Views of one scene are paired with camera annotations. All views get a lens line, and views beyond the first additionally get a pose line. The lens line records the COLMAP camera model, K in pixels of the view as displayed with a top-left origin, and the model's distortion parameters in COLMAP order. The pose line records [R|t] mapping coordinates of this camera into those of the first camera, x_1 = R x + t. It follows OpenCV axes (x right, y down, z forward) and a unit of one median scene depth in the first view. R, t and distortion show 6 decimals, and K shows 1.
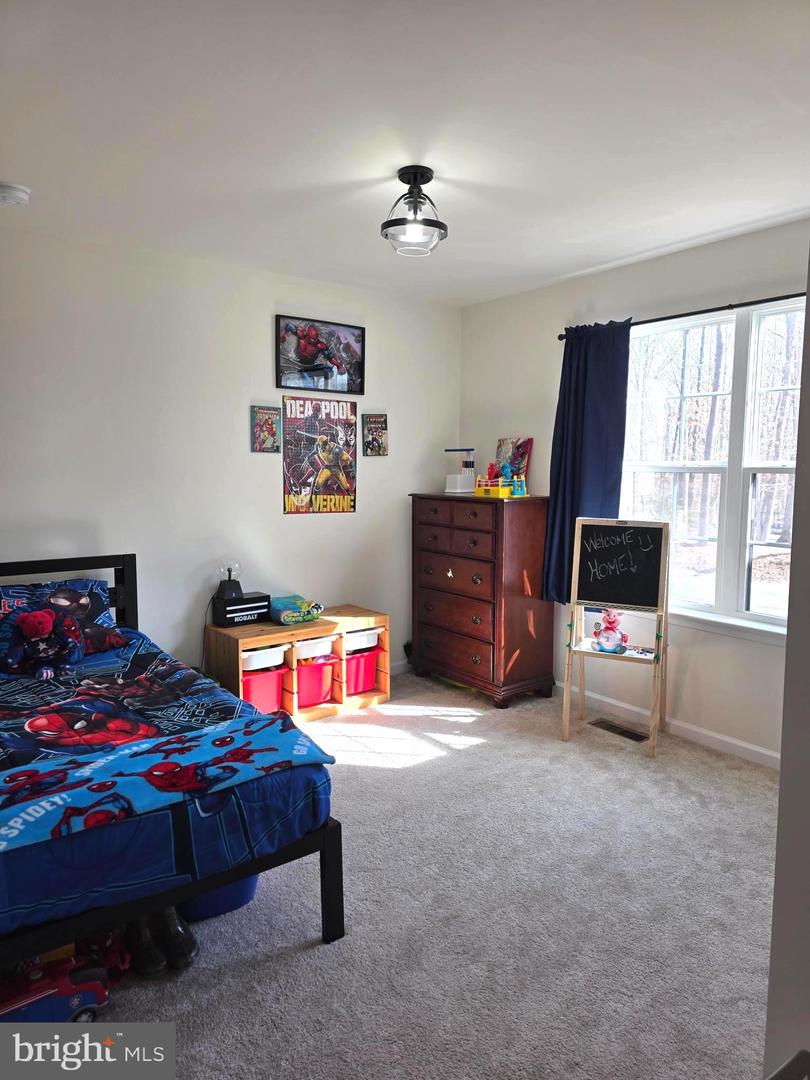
lens RADIAL K [[718.2, 0, 409.0], [0, 718.2, 538.3], [0, 0, 1]] dist [0.096466, -0.112890]
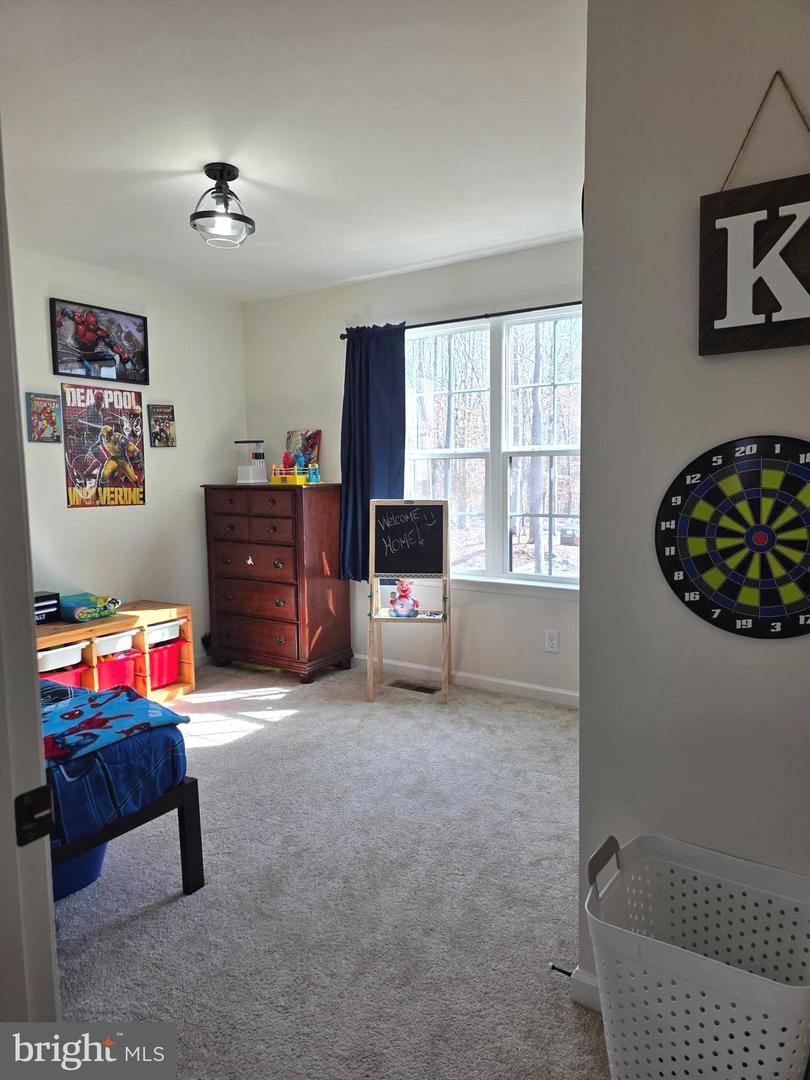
lens RADIAL K [[718.2, 0, 409.0], [0, 718.2, 538.3], [0, 0, 1]] dist [0.096466, -0.112890]
pose [[0.943057, -0.050373, 0.328794, -0.075405], [0.053650, 0.998559, -0.000894, 0.034571], [-0.328275, 0.018483, 0.944401, -0.058203]]
